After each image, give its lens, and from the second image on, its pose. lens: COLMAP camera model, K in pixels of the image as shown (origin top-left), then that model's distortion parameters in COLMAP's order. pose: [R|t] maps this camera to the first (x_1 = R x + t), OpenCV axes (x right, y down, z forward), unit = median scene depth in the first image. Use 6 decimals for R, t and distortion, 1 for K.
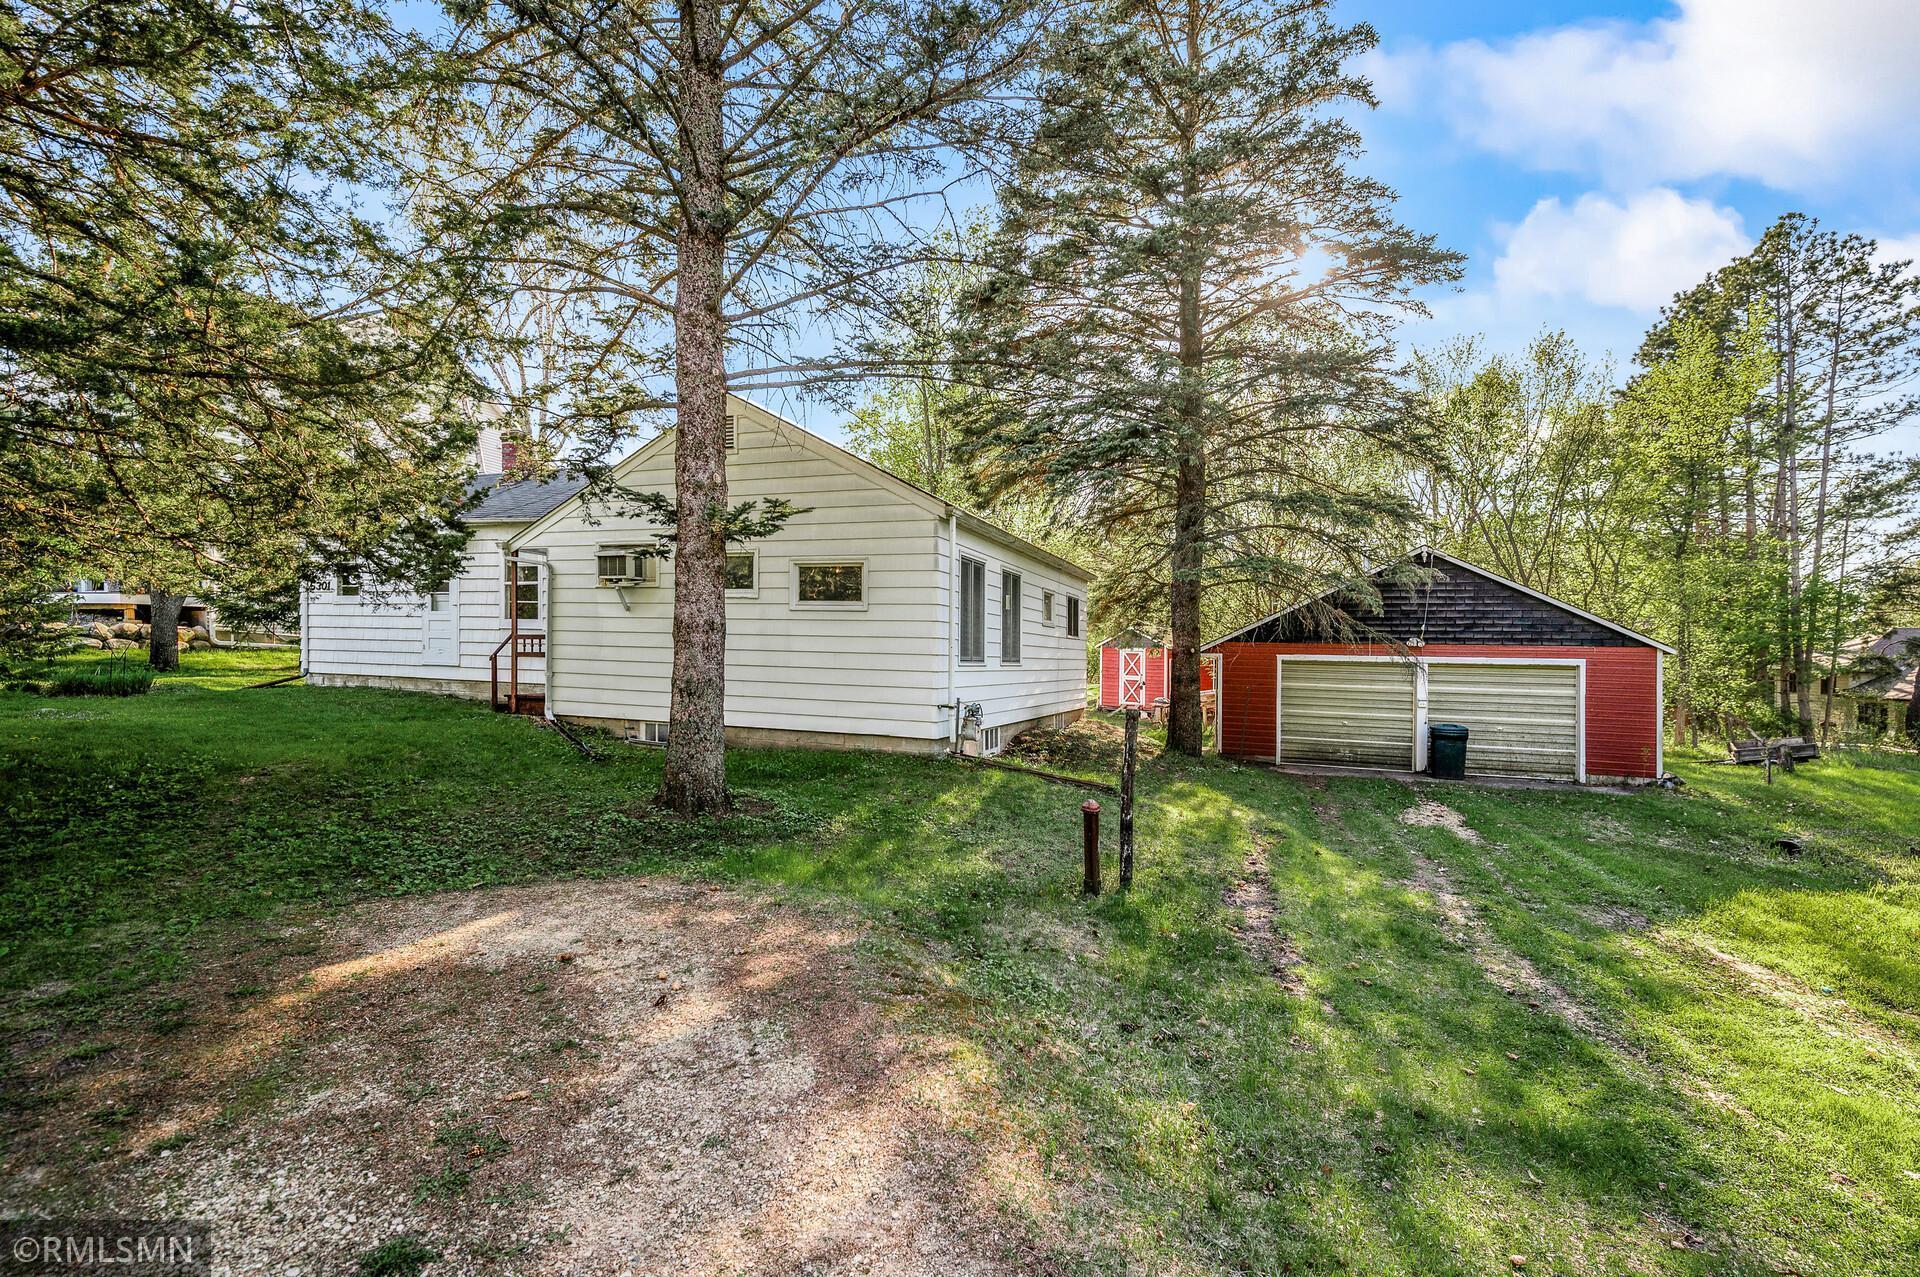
lens RADIAL K [[780.7, 0, 897.1], [0, 780.7, 645.2], [0, 0, 1]] dist [-0.000785, -0.000207]
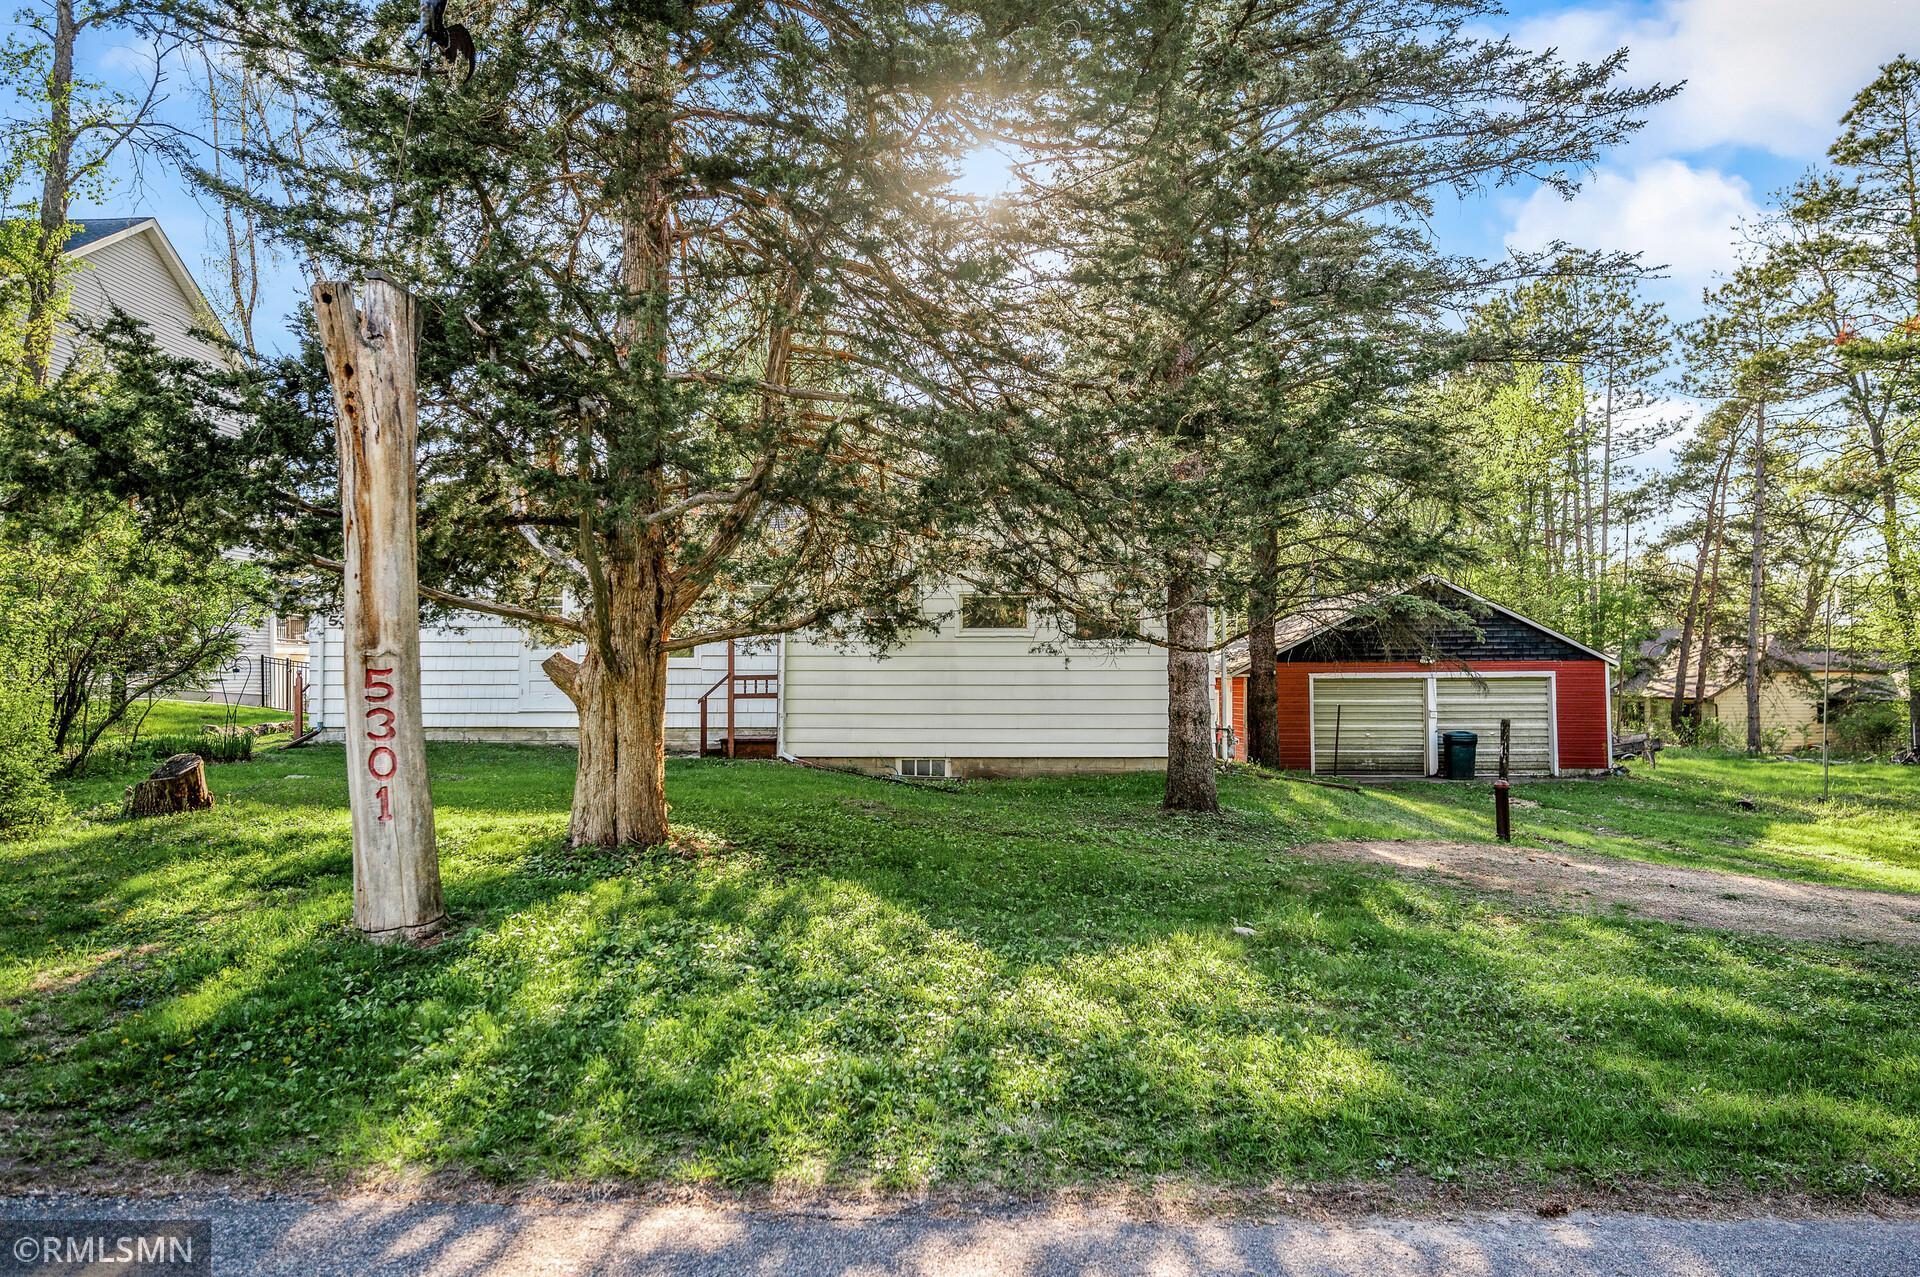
lens RADIAL K [[969.2, 0, 960.0], [0, 969.2, 638.5], [0, 0, 1]] dist [0.010361, 0.000338]
pose [[0.956699, -0.015494, 0.290666, -0.410655], [0.023739, 0.999409, -0.024860, -0.016359], [-0.290109, 0.030683, 0.956502, -0.152690]]
